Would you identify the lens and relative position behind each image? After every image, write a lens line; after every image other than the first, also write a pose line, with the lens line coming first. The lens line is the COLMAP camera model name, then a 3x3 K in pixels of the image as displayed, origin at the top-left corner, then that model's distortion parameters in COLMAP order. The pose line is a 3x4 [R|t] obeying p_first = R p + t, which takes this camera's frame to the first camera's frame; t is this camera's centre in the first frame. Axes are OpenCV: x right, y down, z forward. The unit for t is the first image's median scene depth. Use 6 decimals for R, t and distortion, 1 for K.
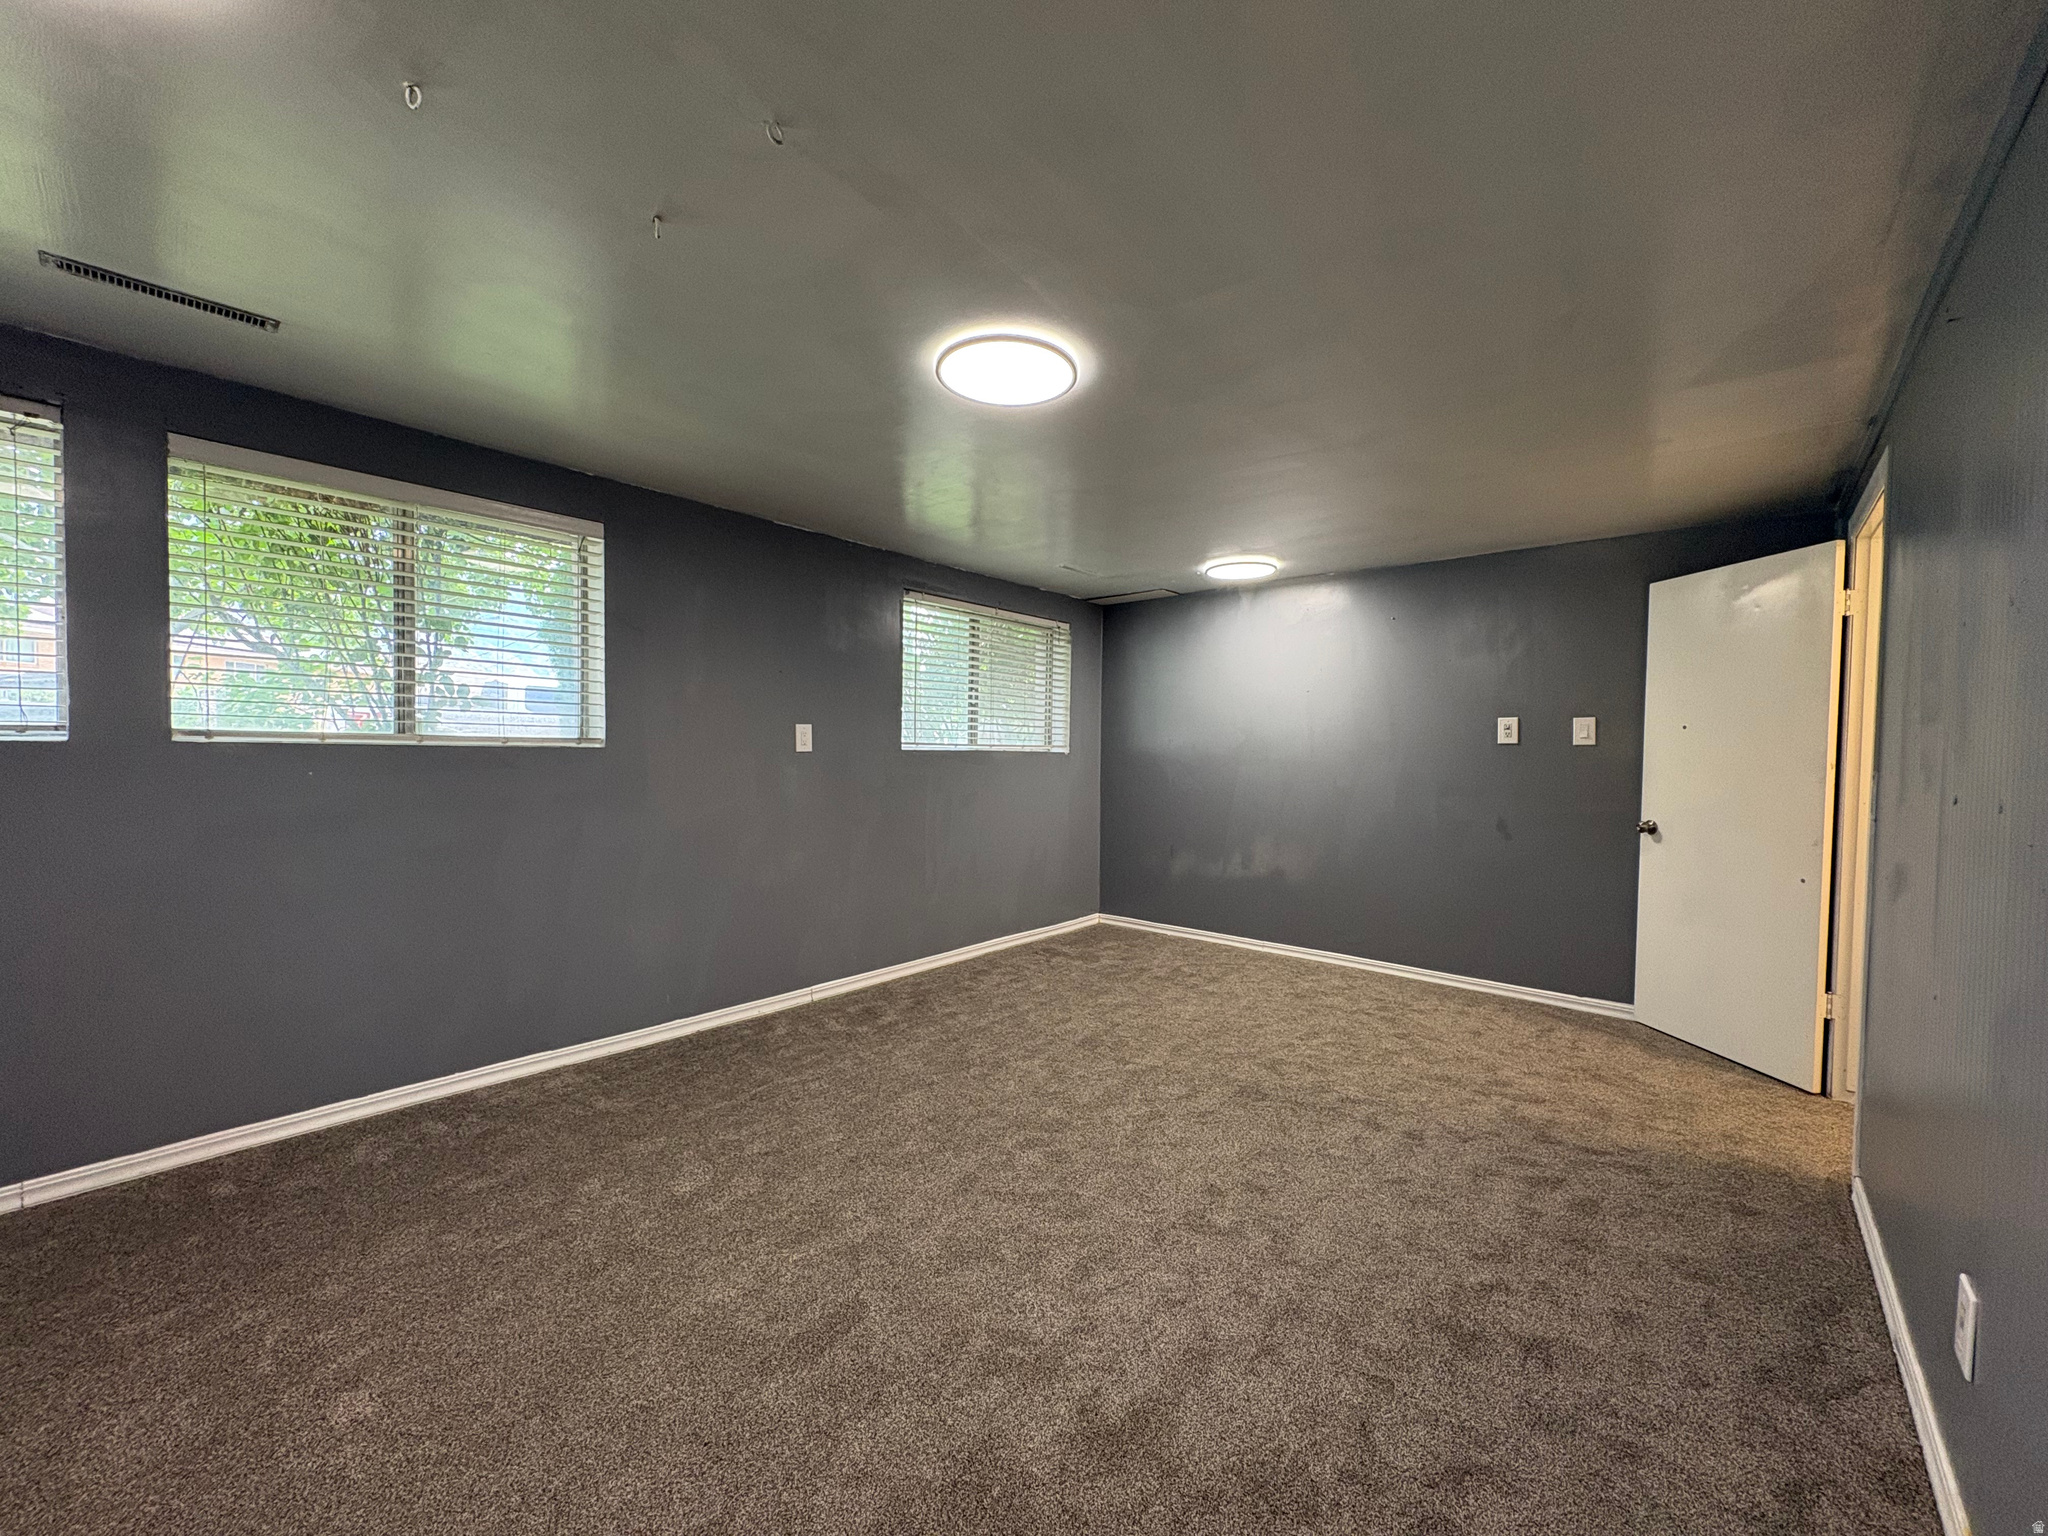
lens RADIAL K [[813.0, 0, 1024.0], [0, 813.0, 768.0], [0, 0, 1]] dist [-0.001241, 0.000100]
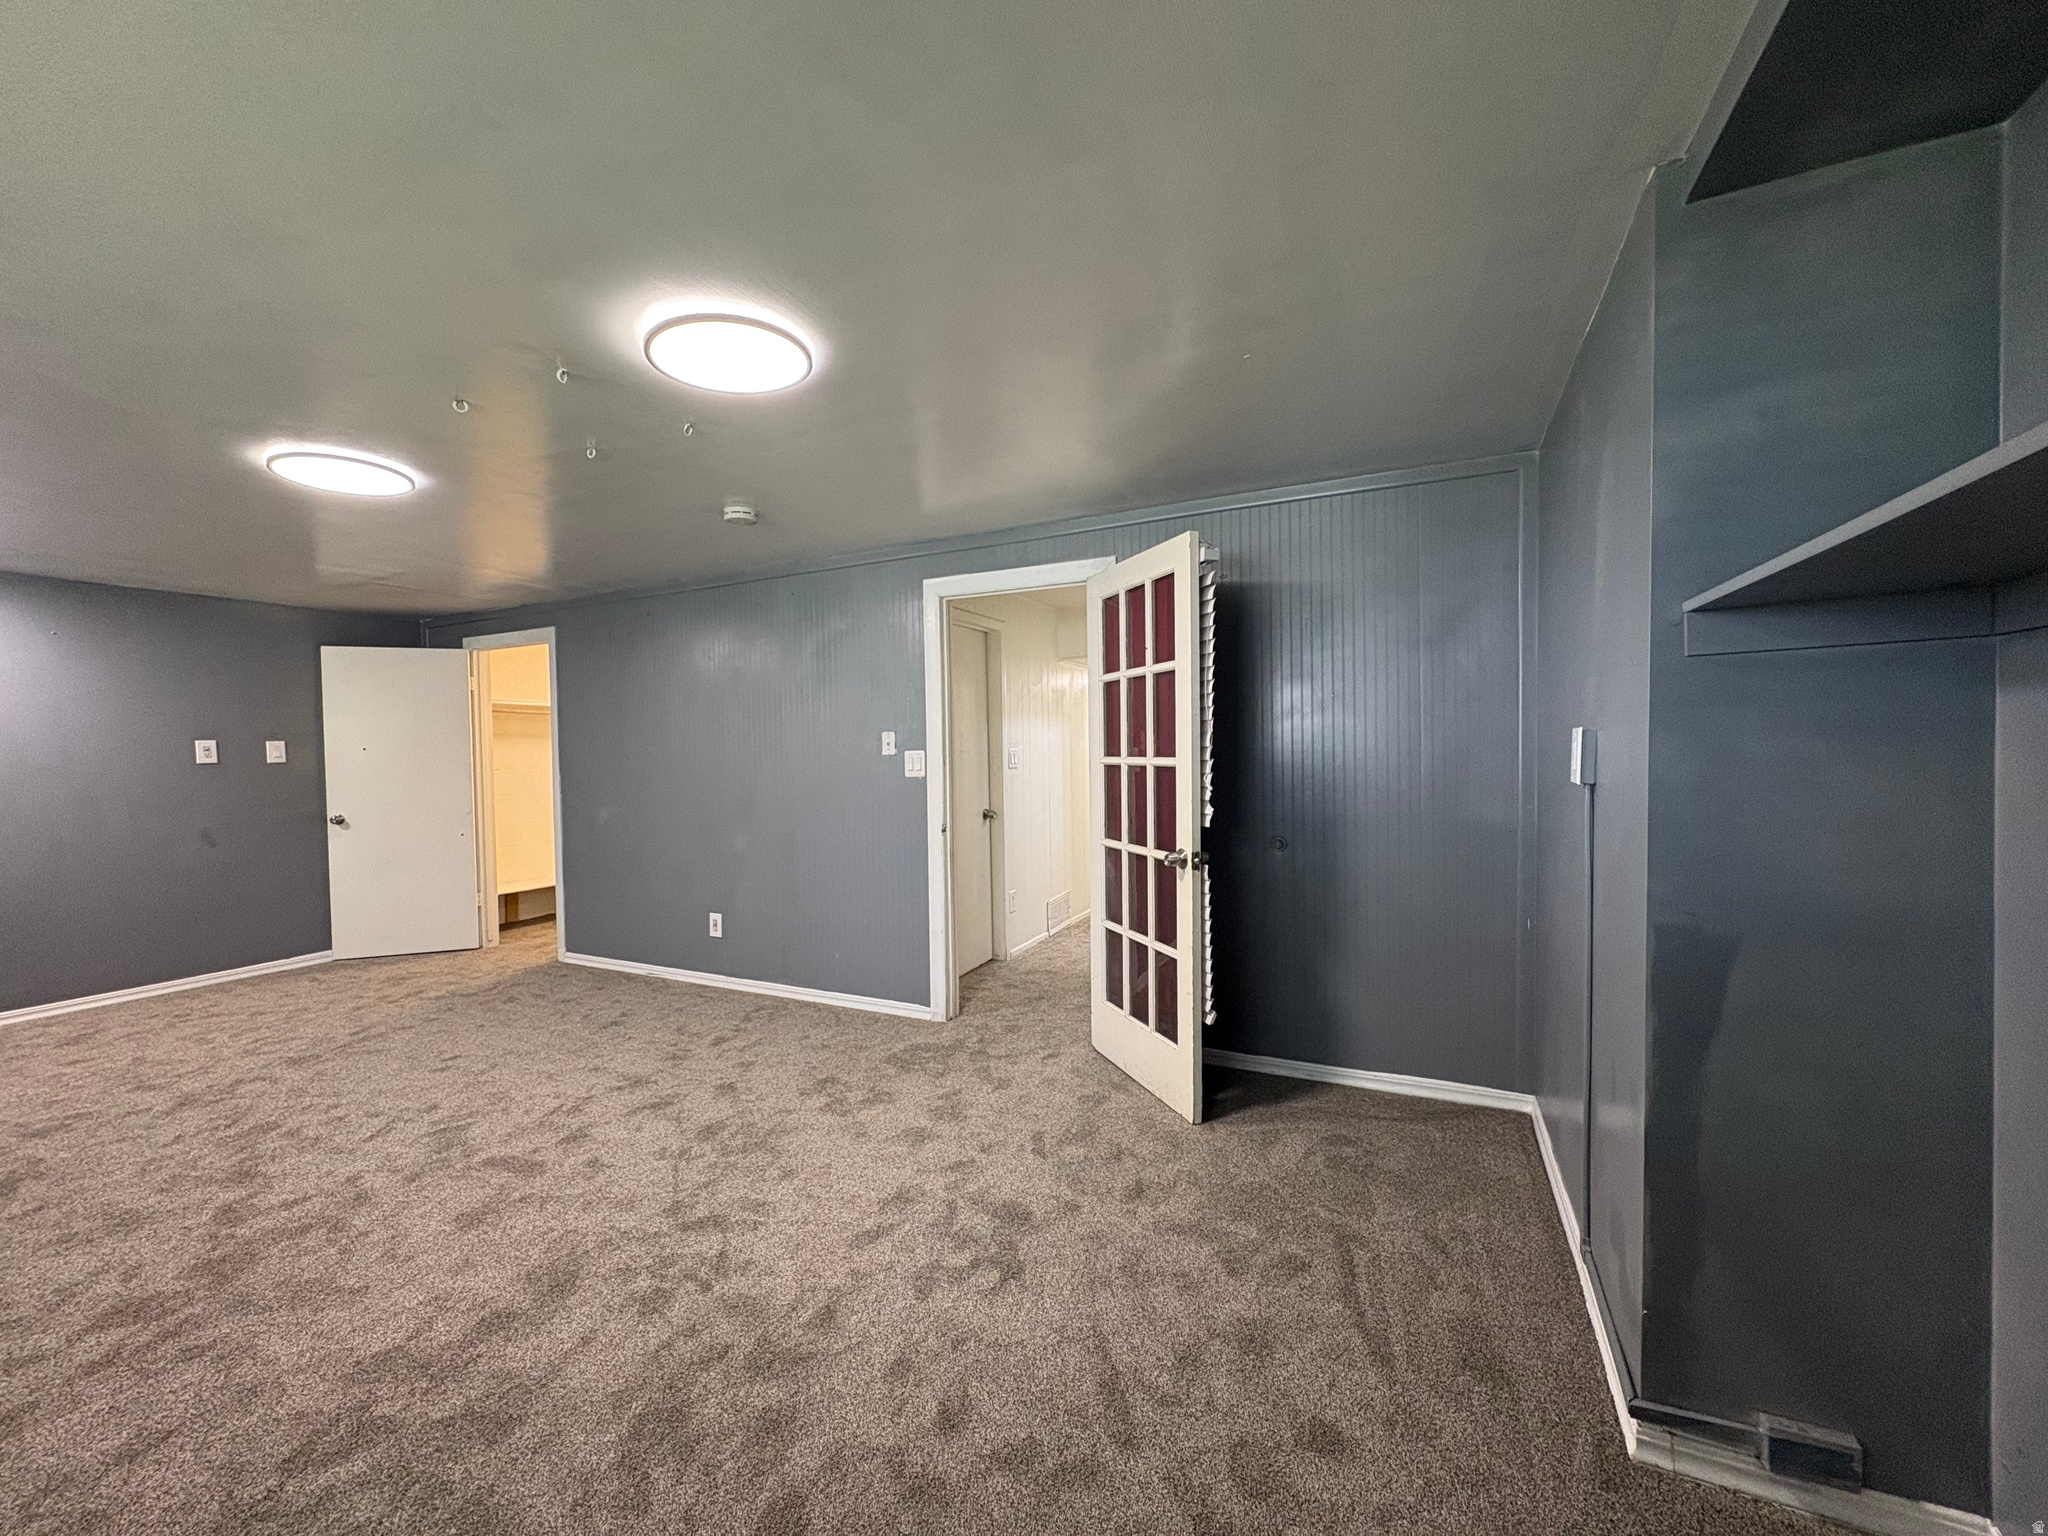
lens RADIAL K [[813.0, 0, 1024.0], [0, 813.0, 768.0], [0, 0, 1]] dist [-0.001241, 0.000100]
pose [[-0.248409, -0.035407, 0.968008, -1.005952], [0.034745, 0.998363, 0.045433, -0.044427], [-0.968032, 0.044919, -0.246772, 0.211333]]
